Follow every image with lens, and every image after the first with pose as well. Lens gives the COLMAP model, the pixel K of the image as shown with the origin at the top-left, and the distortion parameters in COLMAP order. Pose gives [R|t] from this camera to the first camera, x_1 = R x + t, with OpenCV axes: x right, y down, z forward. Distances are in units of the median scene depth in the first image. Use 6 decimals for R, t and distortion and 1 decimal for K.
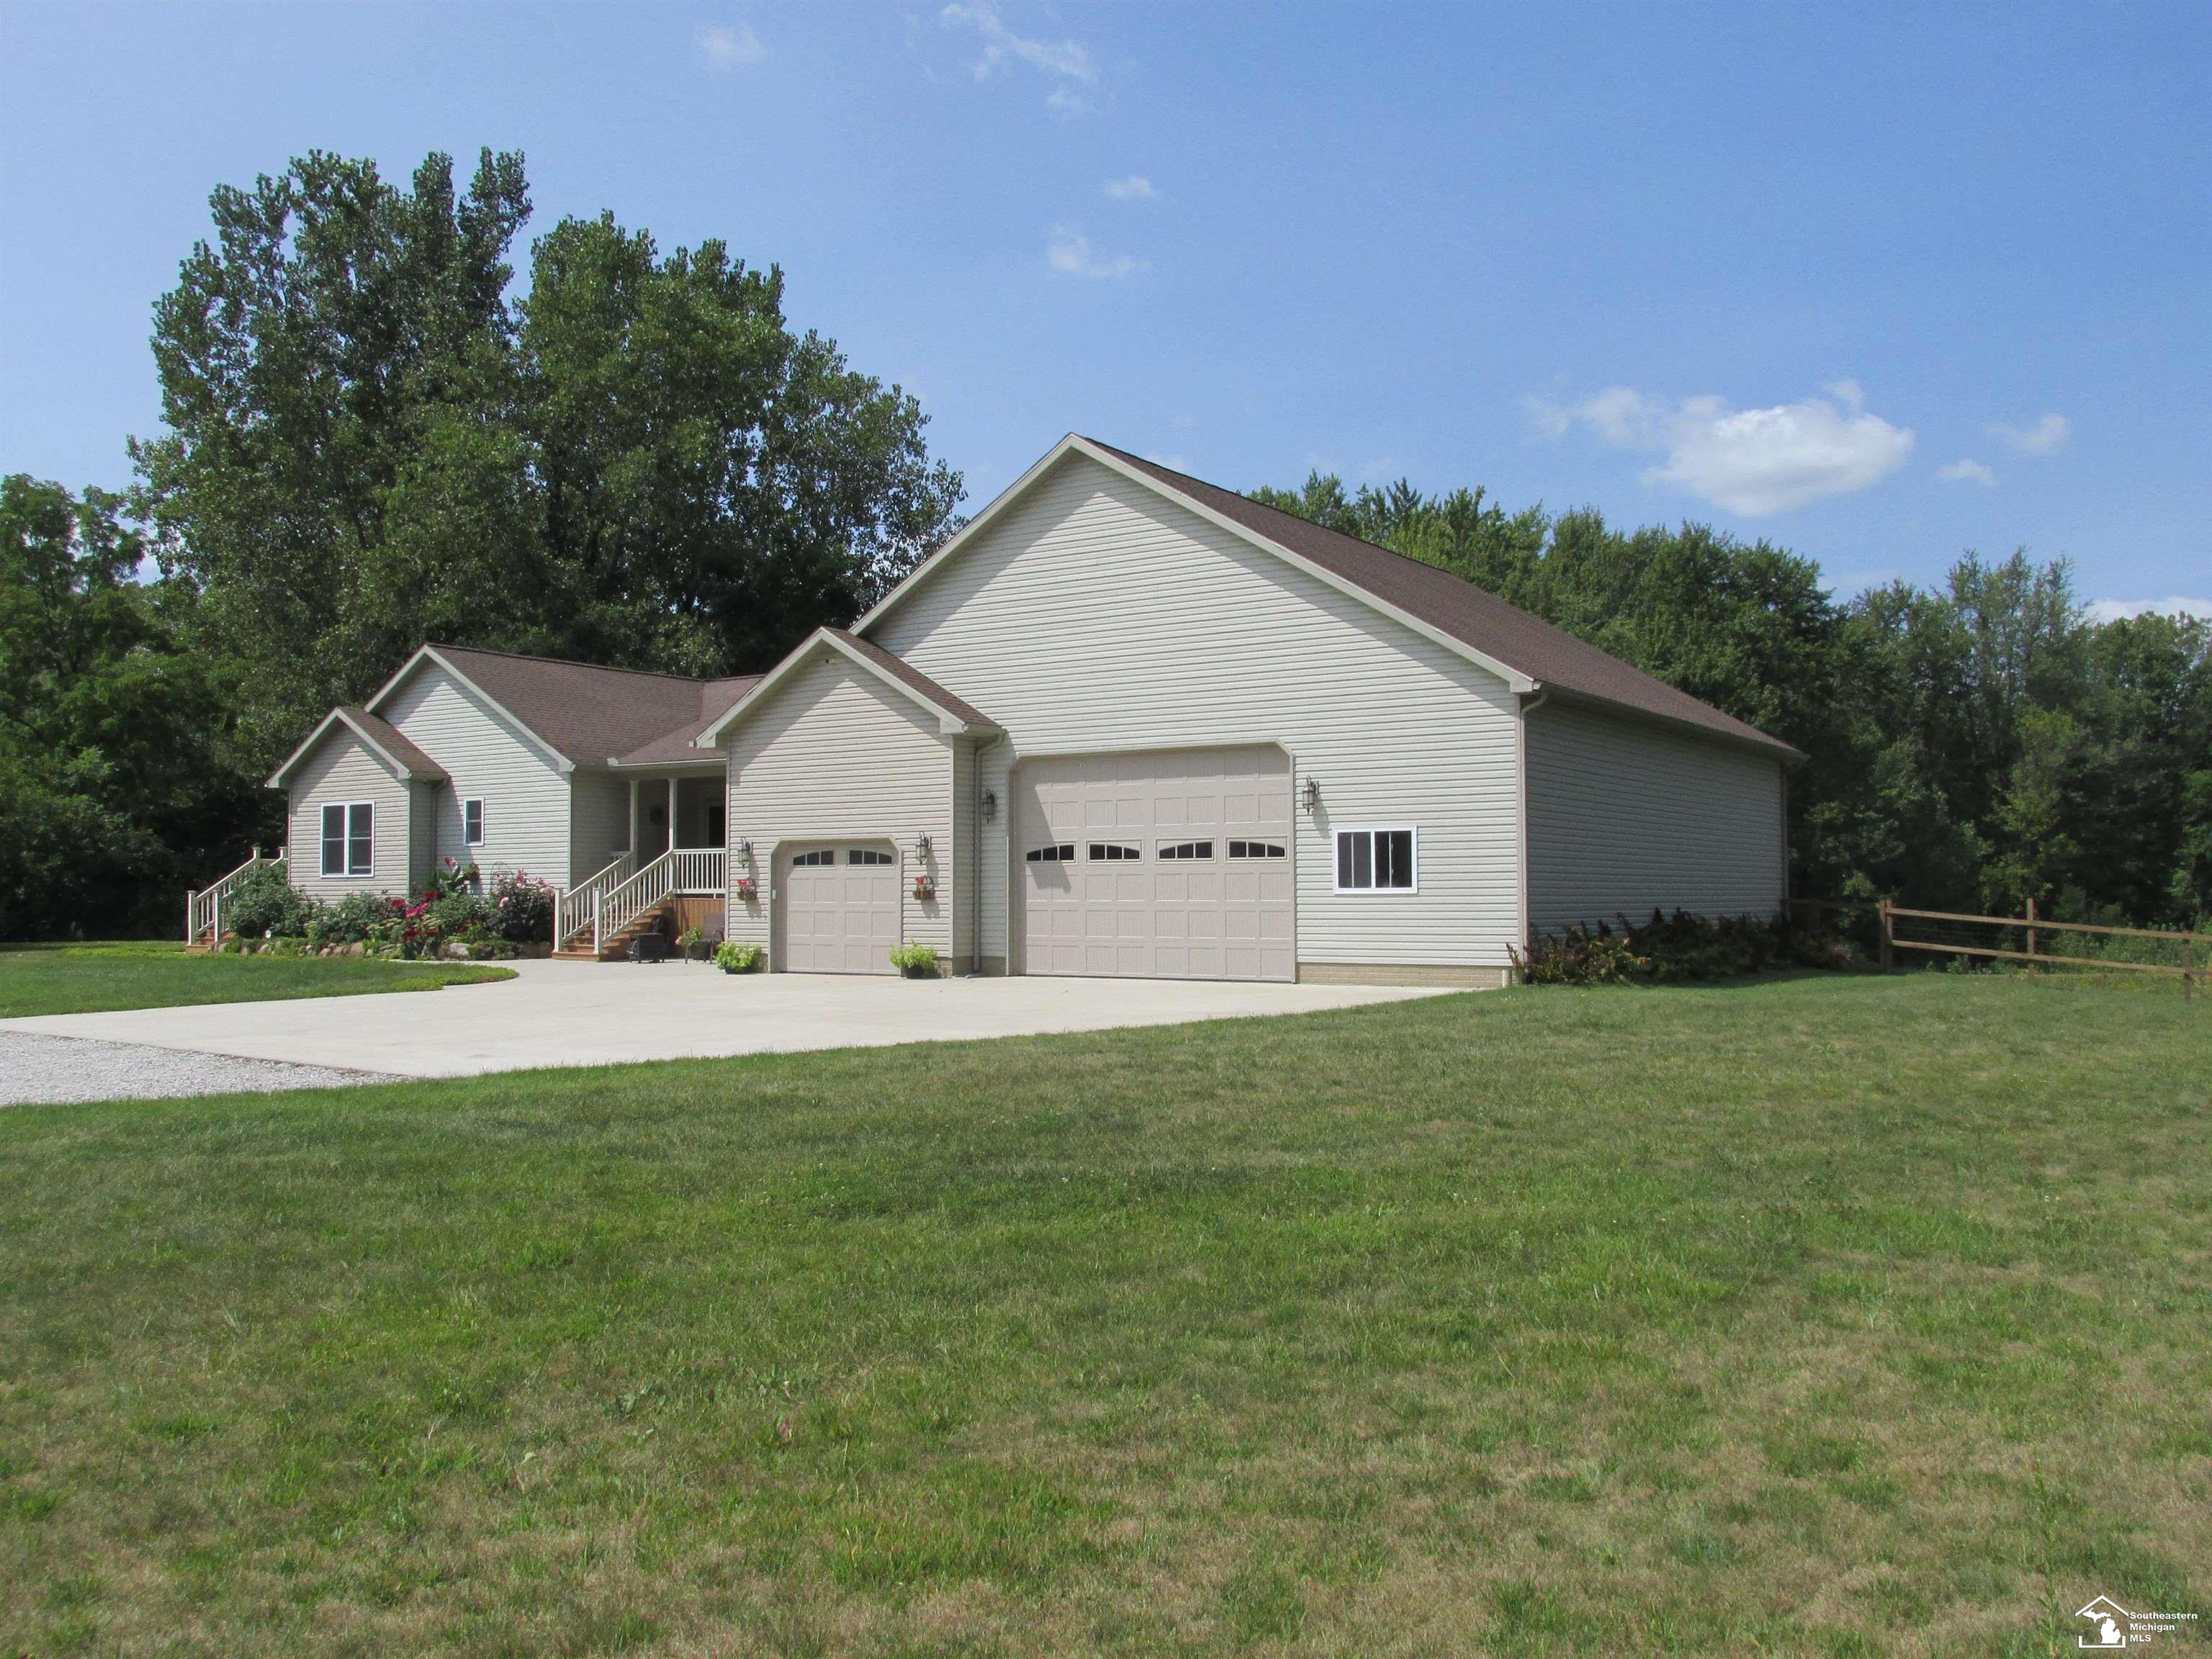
lens RADIAL K [[1842.7, 0, 1104.0], [0, 1842.7, 799.7], [0, 0, 1]] dist [-0.012537, 0.001006]
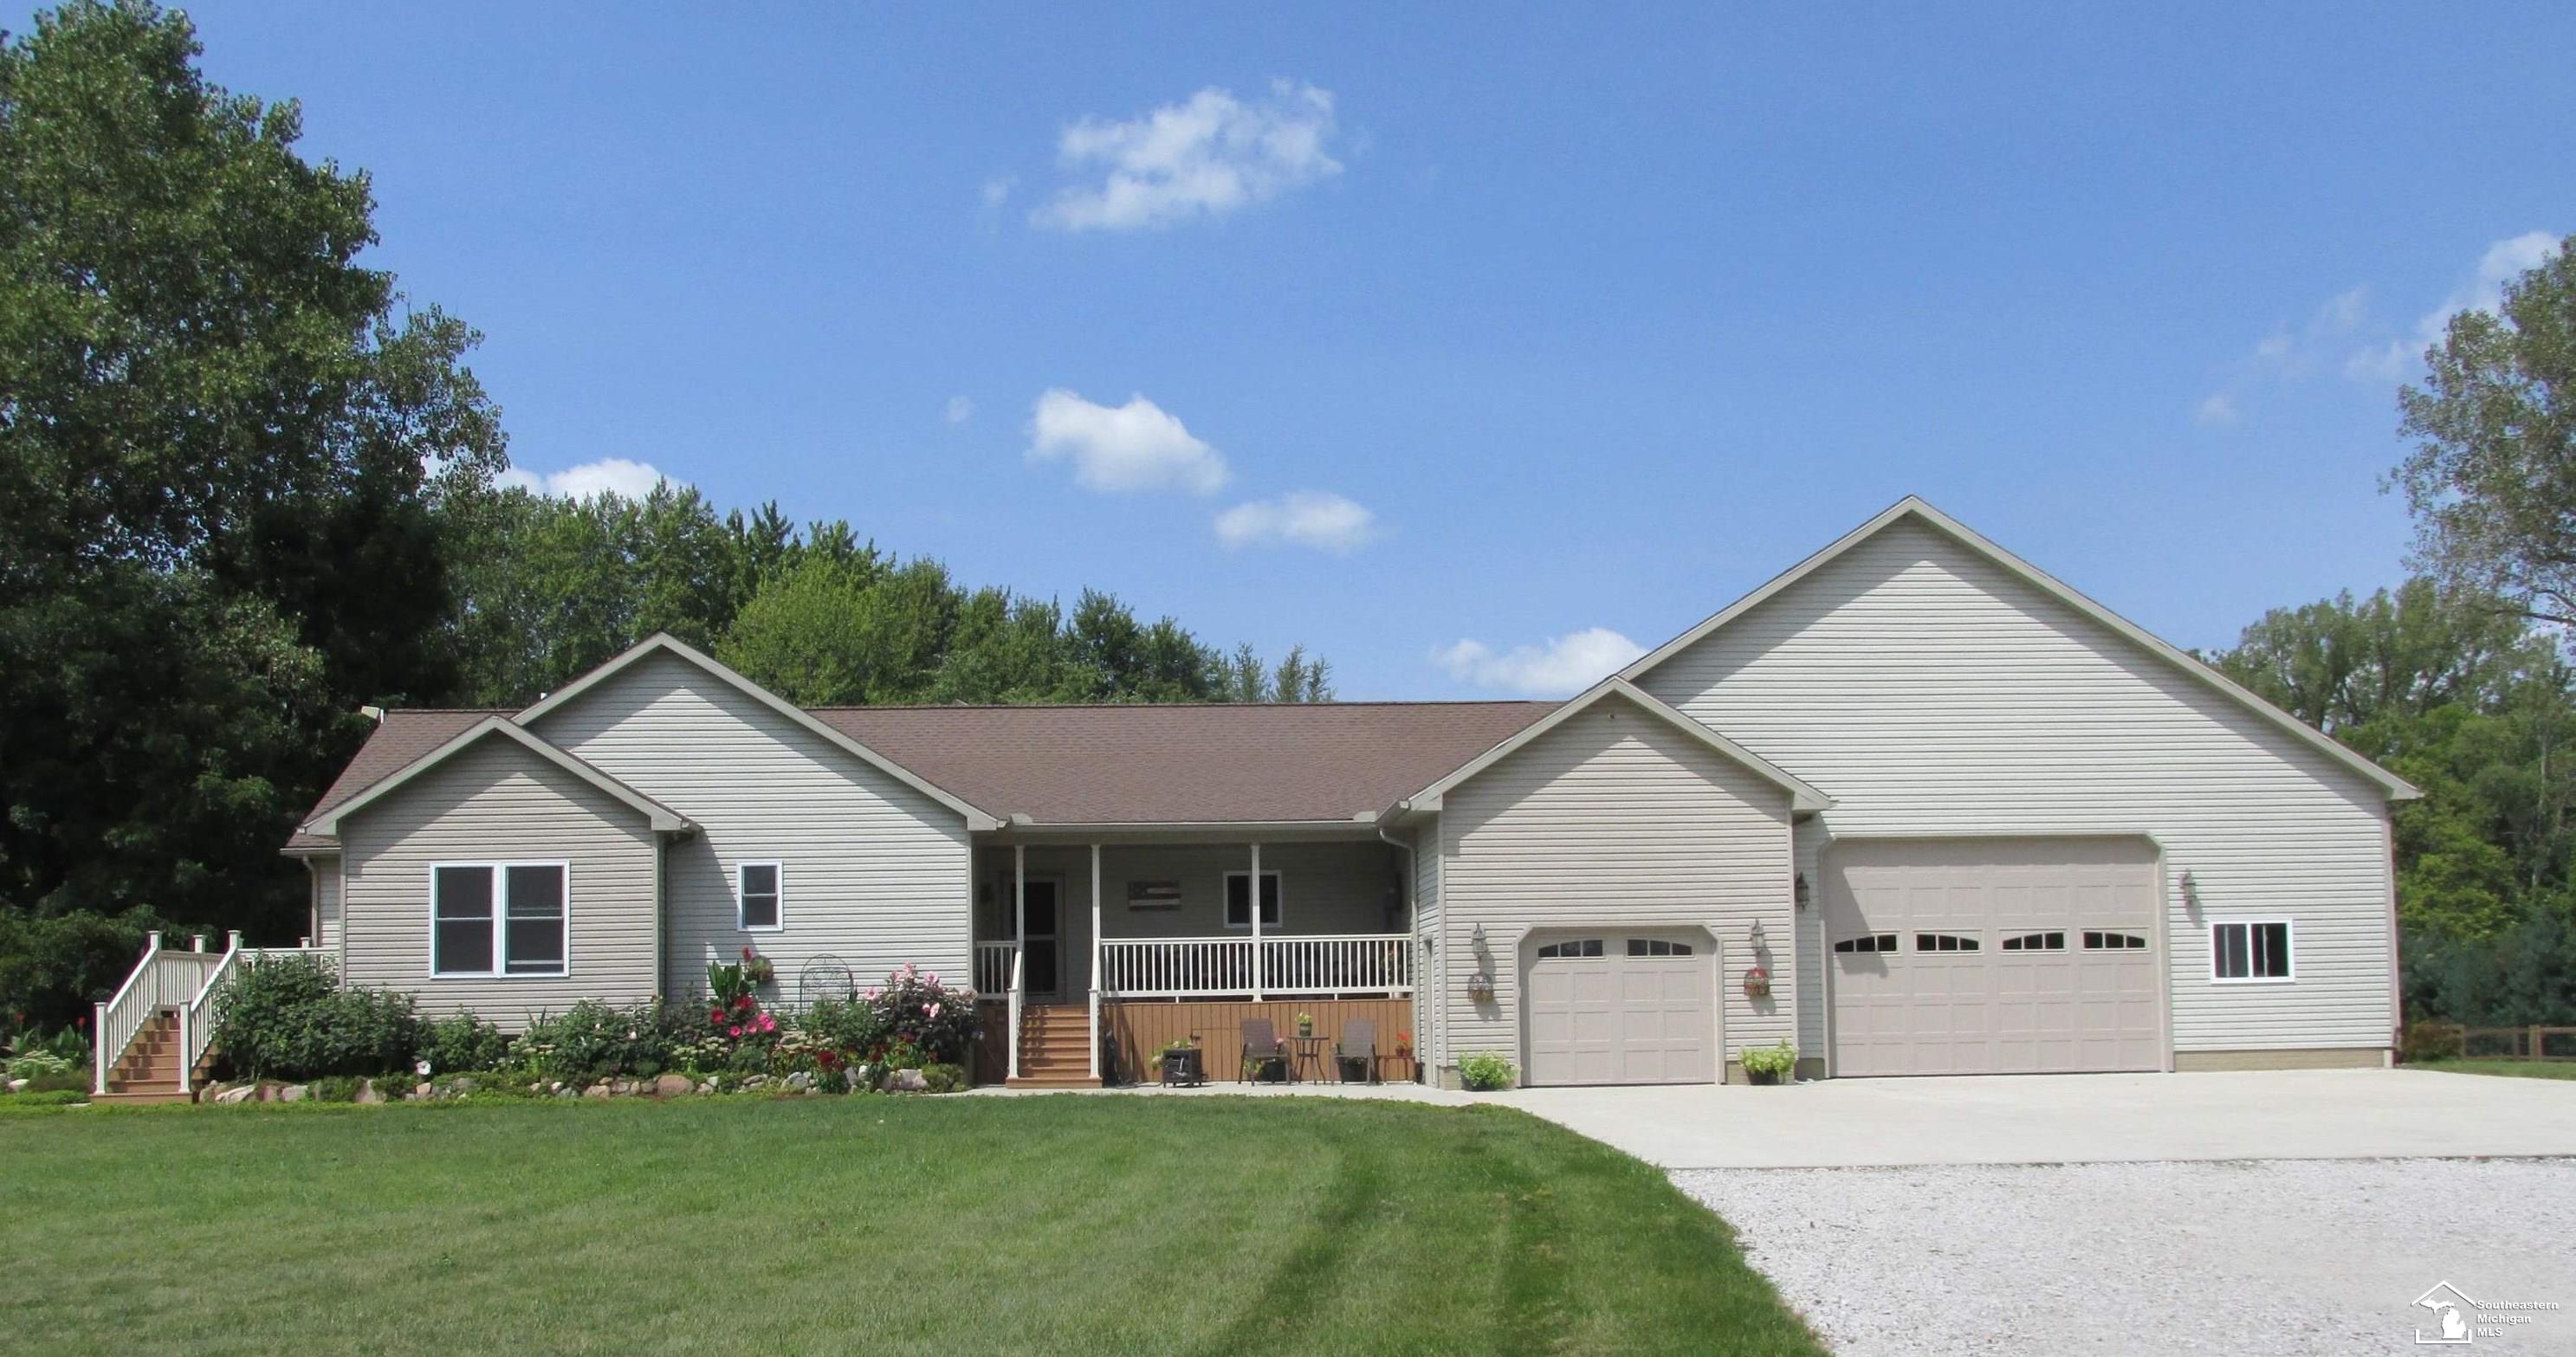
lens RADIAL K [[2226.8, 0, 1285.7], [0, 2226.8, 813.4], [0, 0, 1]] dist [-0.020865, -0.004070]
pose [[0.791860, 0.043683, 0.609138, -0.927743], [-0.019706, 0.998747, -0.046006, 0.020652], [-0.610385, 0.024426, 0.791729, 0.293894]]
